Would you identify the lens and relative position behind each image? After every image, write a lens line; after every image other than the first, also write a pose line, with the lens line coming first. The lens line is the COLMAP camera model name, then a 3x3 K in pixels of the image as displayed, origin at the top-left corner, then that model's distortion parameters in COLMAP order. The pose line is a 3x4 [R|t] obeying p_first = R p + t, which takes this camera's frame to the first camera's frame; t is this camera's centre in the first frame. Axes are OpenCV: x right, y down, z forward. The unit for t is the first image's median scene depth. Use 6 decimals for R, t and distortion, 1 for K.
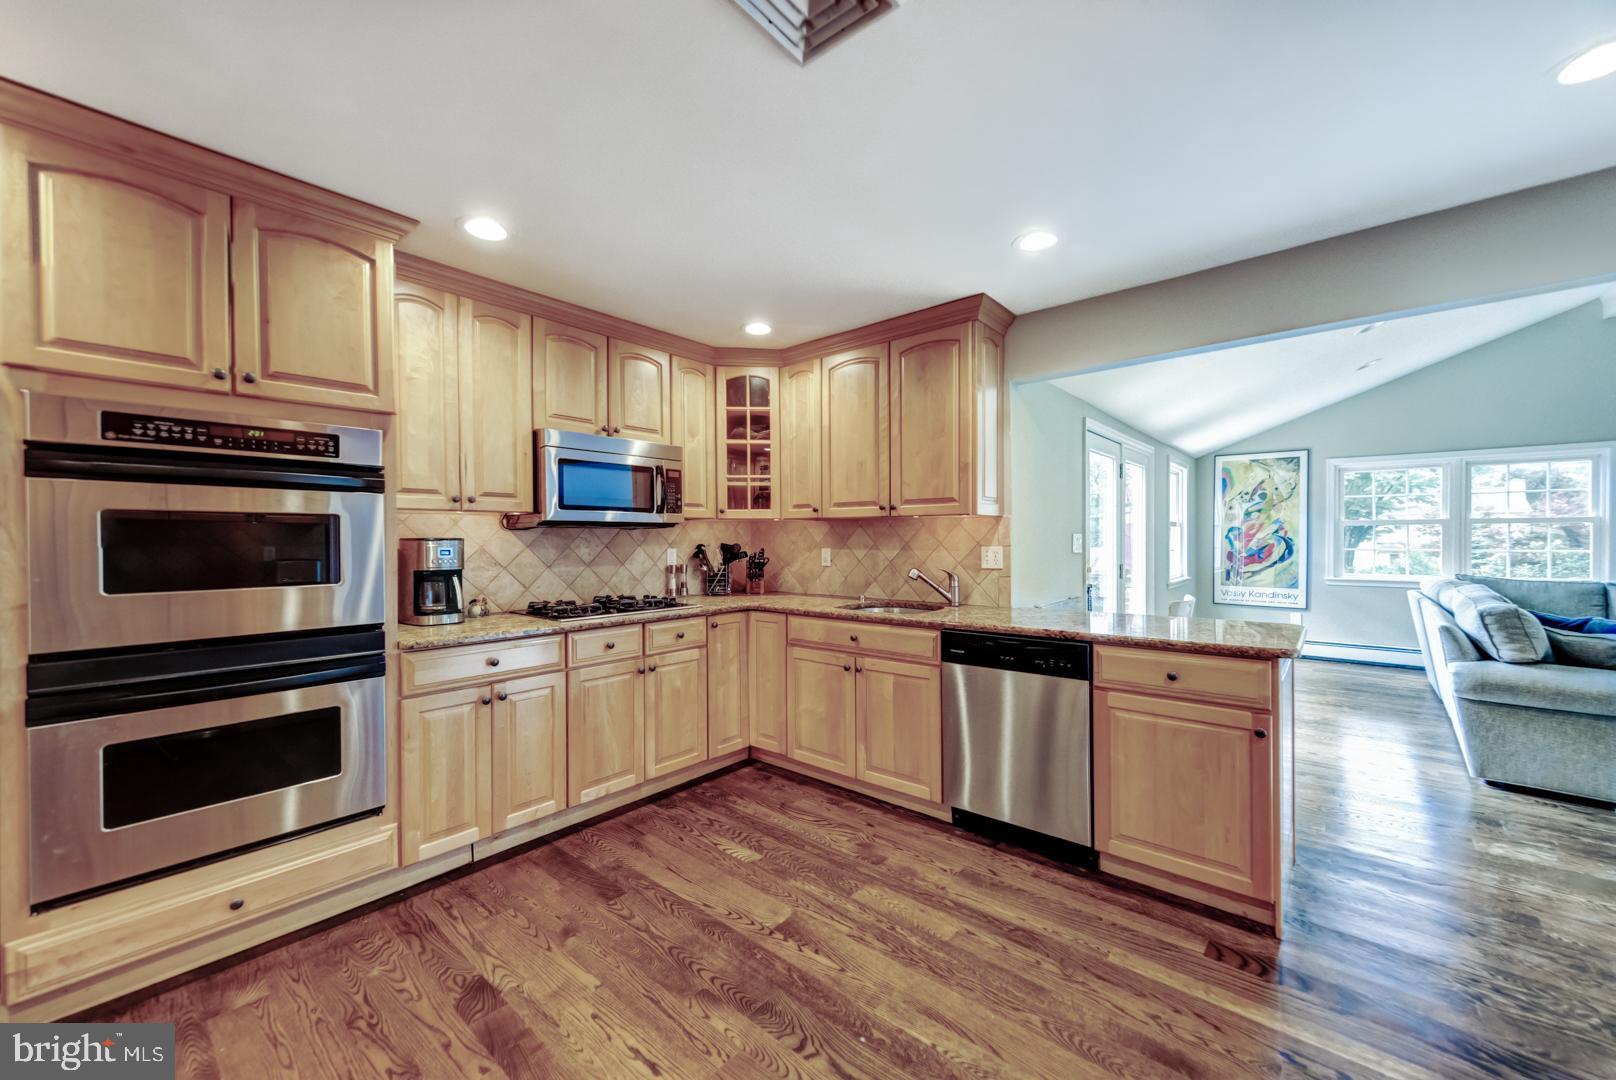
lens RADIAL K [[648.0, 0, 805.8], [0, 648.0, 543.9], [0, 0, 1]] dist [0.002769, 0.000805]
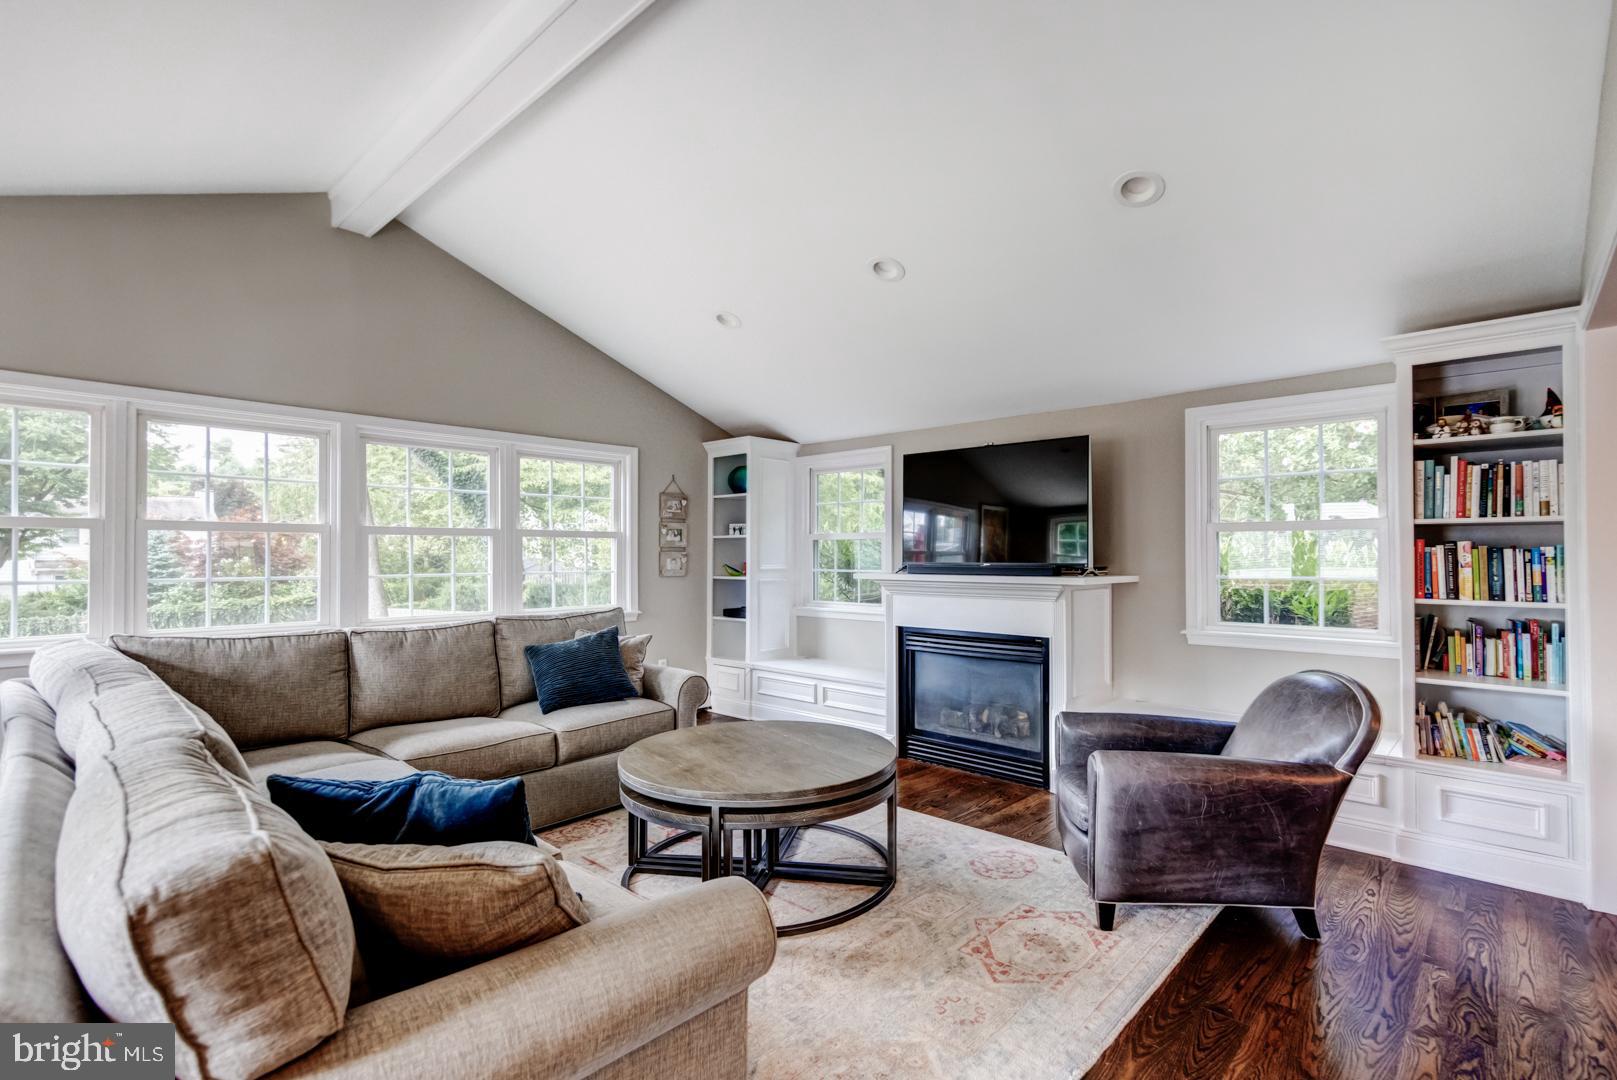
lens RADIAL K [[744.0, 0, 808.8], [0, 744.0, 540.8], [0, 0, 1]] dist [0.001798, 0.000421]
pose [[0.058290, 0.019053, 0.998118, 0.326450], [0.007491, 0.999781, -0.019522, -0.004314], [-0.998272, 0.008615, 0.058134, 0.310056]]
